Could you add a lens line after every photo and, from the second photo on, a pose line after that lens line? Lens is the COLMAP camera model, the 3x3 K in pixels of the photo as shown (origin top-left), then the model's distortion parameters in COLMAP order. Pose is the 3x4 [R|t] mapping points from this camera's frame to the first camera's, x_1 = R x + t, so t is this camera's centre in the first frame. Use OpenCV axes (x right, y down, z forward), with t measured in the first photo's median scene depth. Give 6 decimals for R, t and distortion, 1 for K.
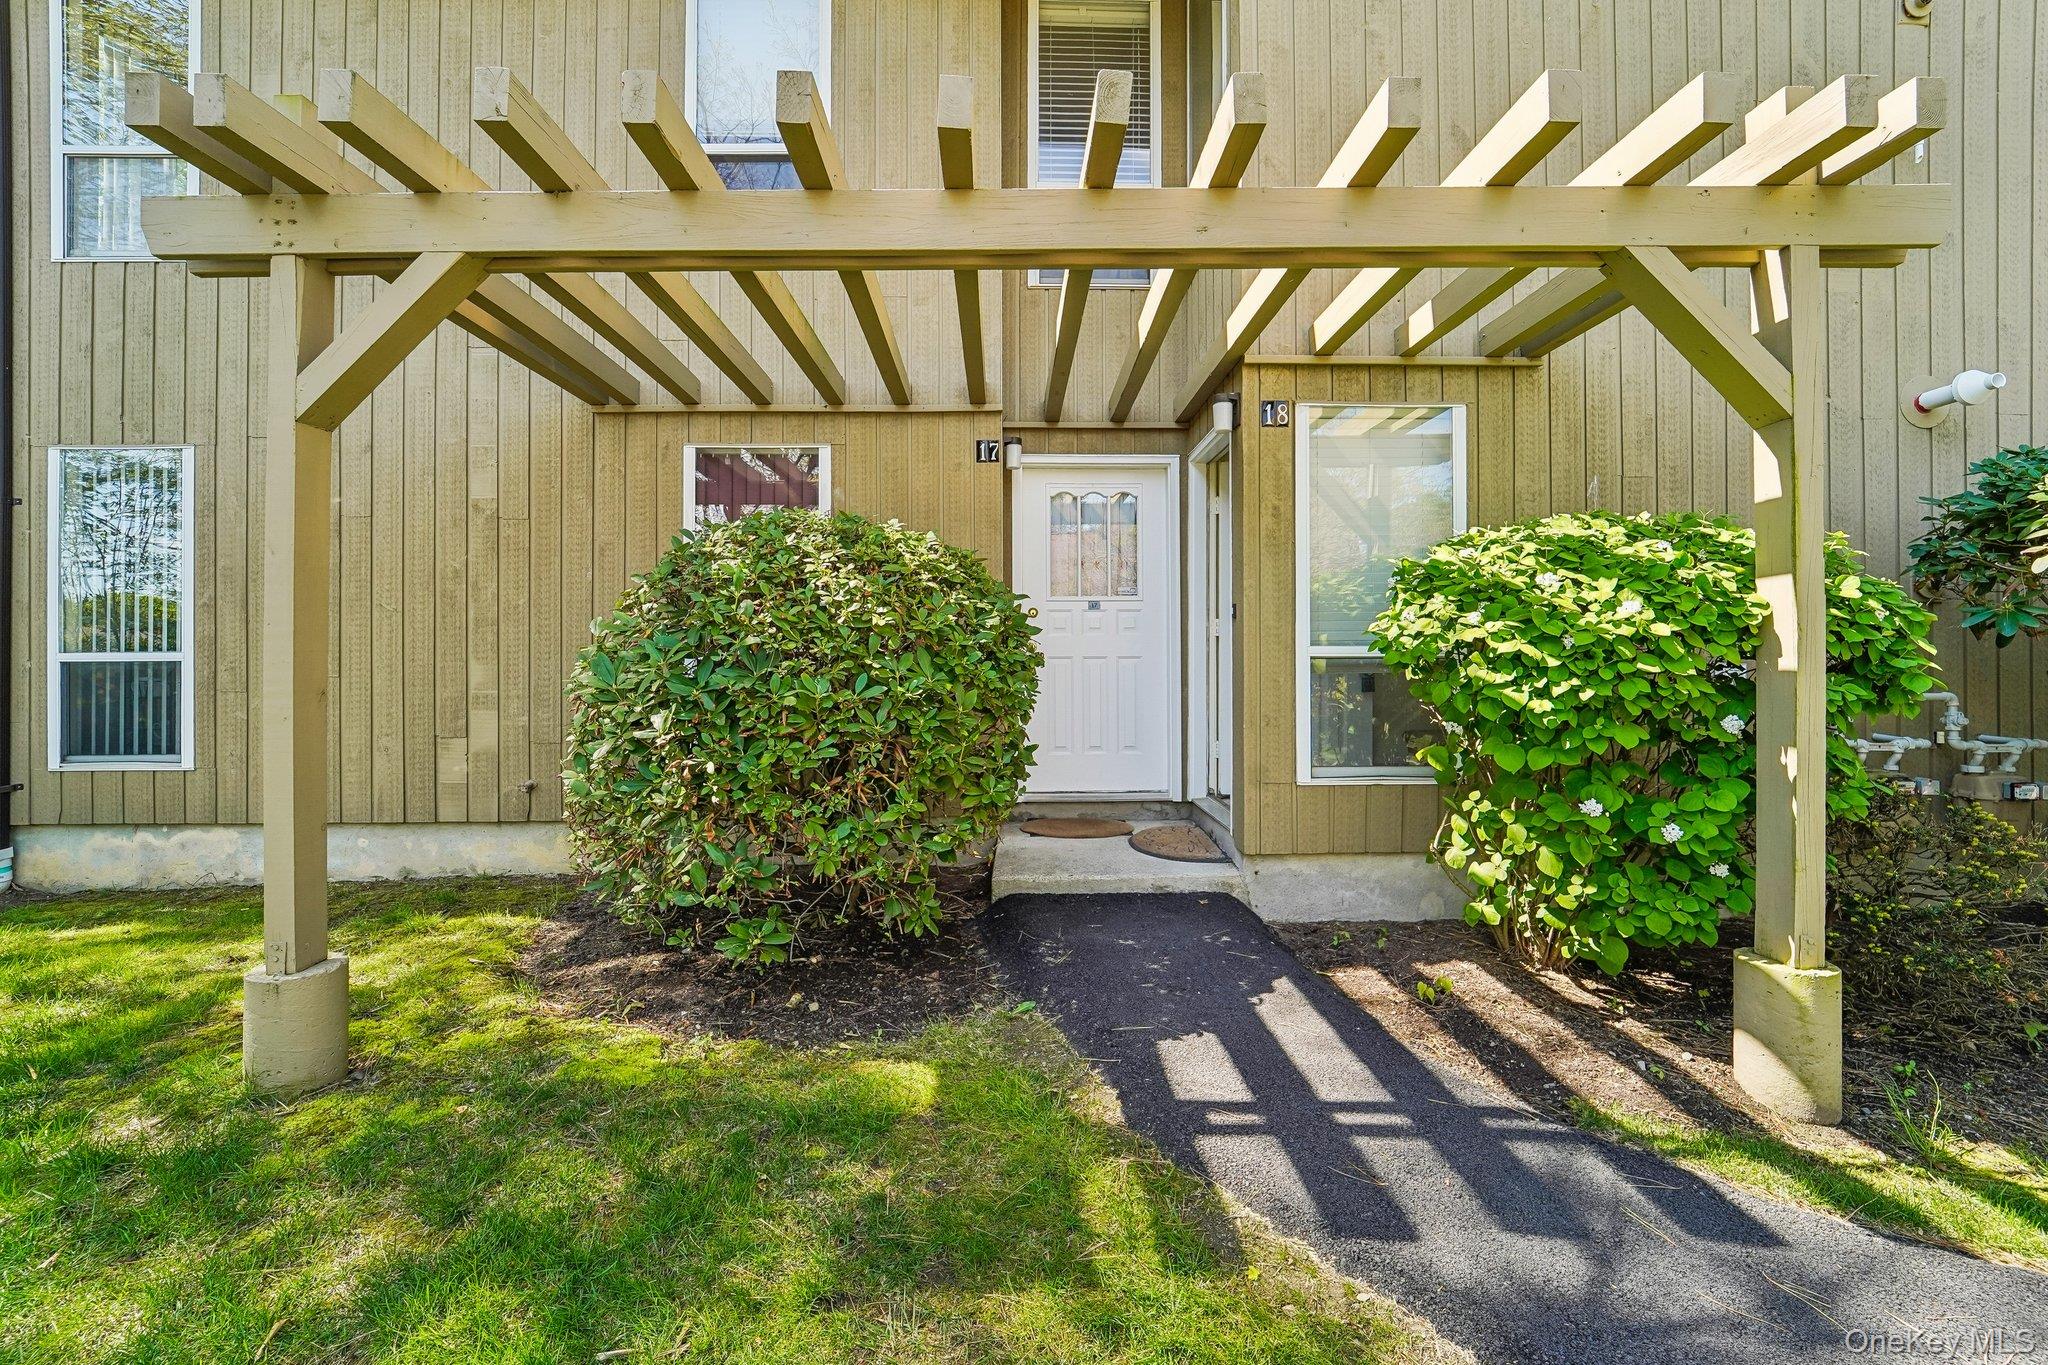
lens RADIAL K [[841.0, 0, 1020.8], [0, 841.0, 668.5], [0, 0, 1]] dist [-0.003352, -0.000259]
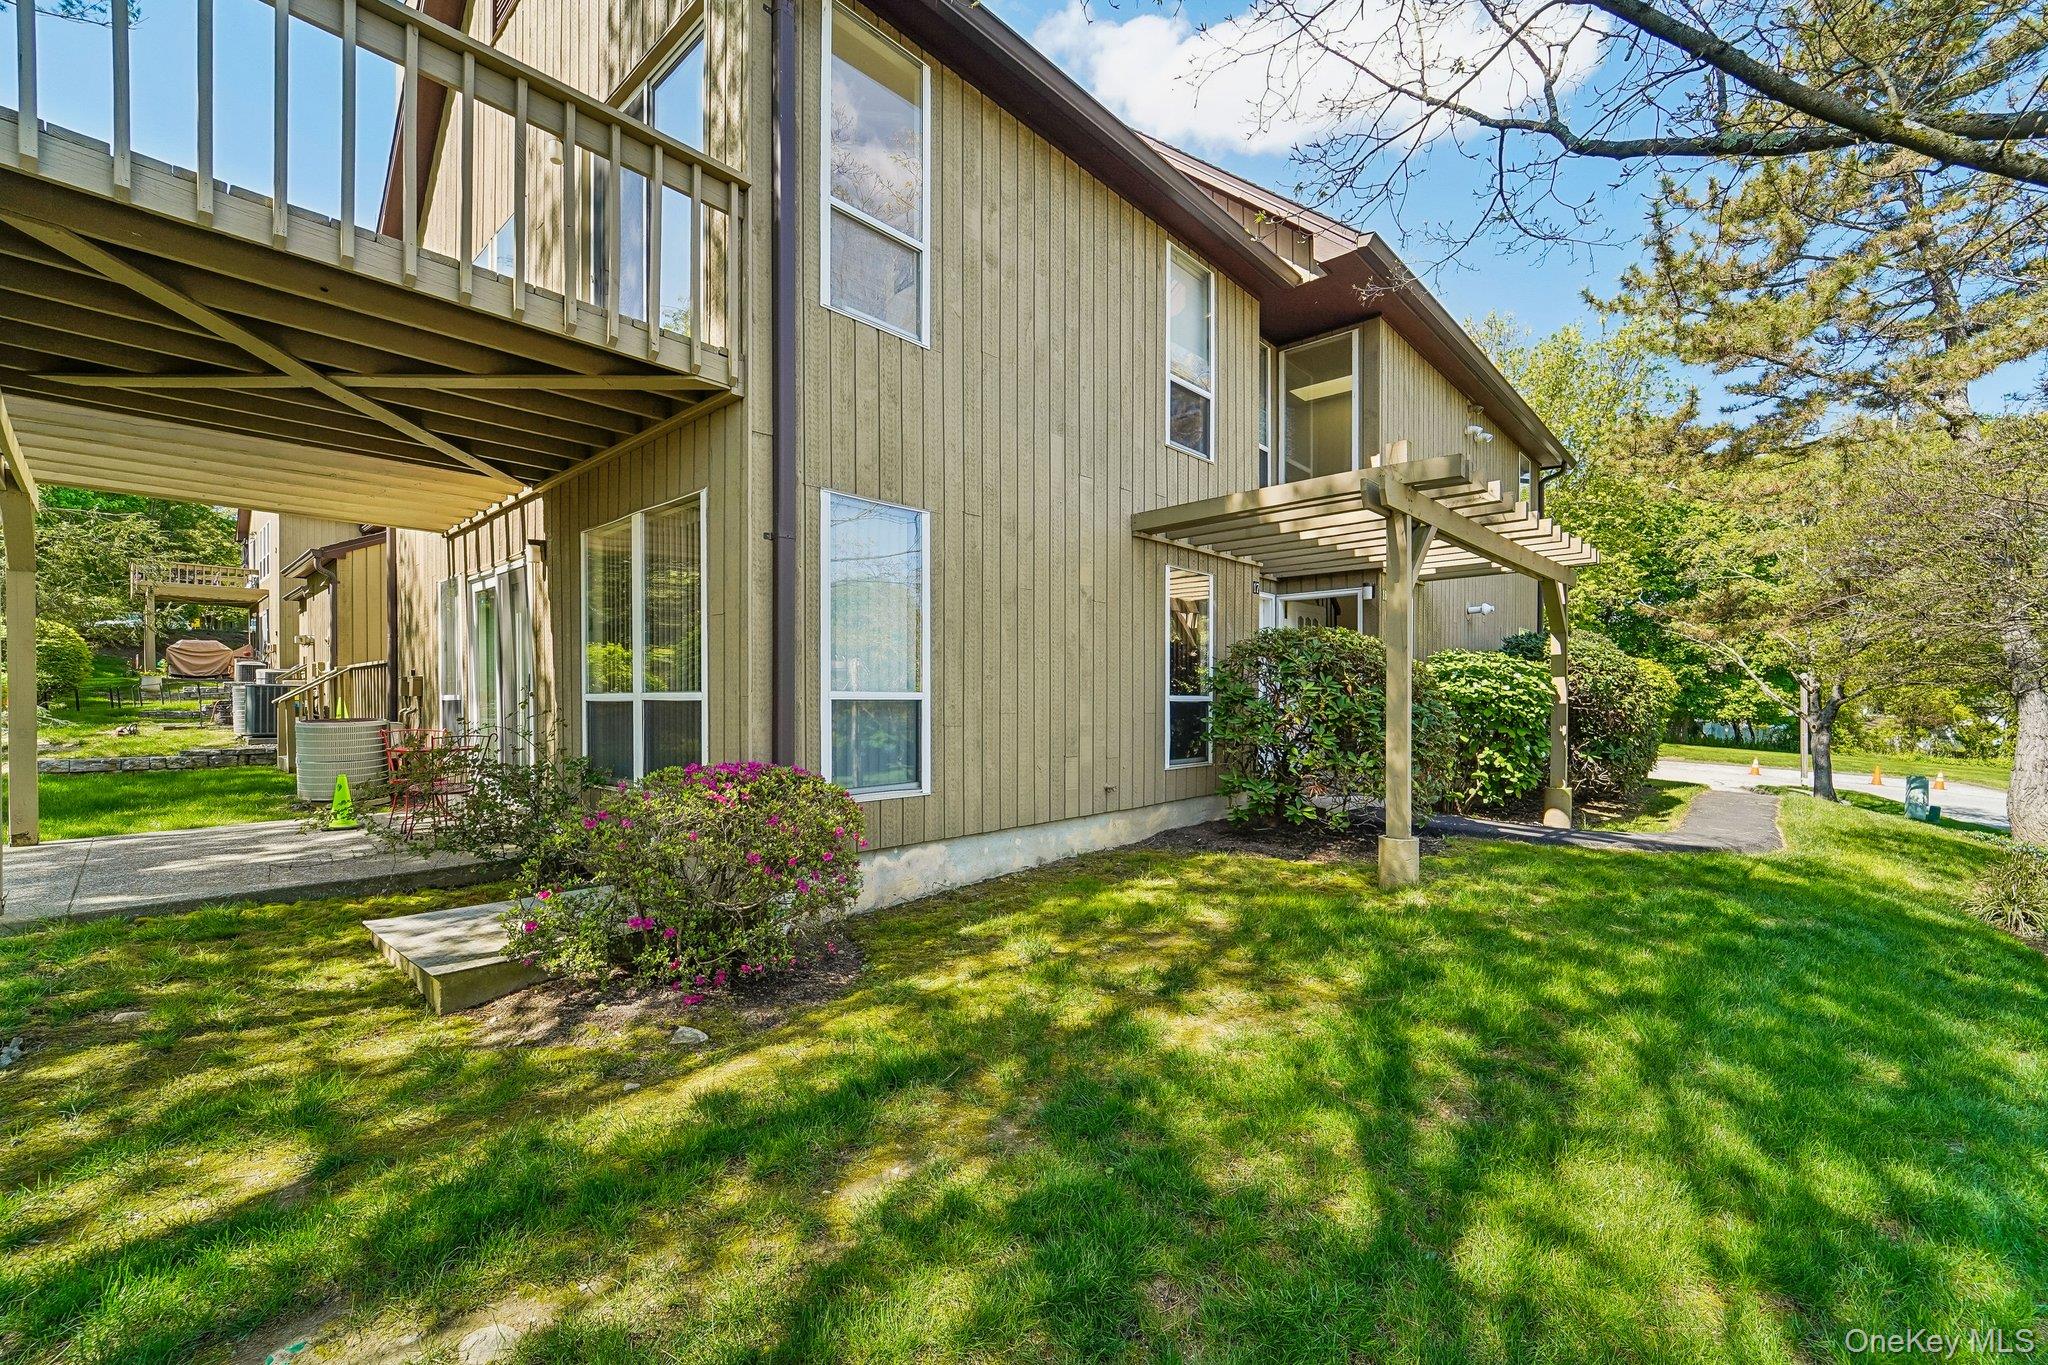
lens RADIAL K [[840.0, 0, 1026.8], [0, 840.0, 691.8], [0, 0, 1]] dist [-0.004671, -0.000087]
pose [[0.694320, 0.010661, 0.719588, -1.723993], [0.005042, 0.999794, -0.019677, 0.003544], [-0.719649, 0.017290, 0.694123, 0.099575]]
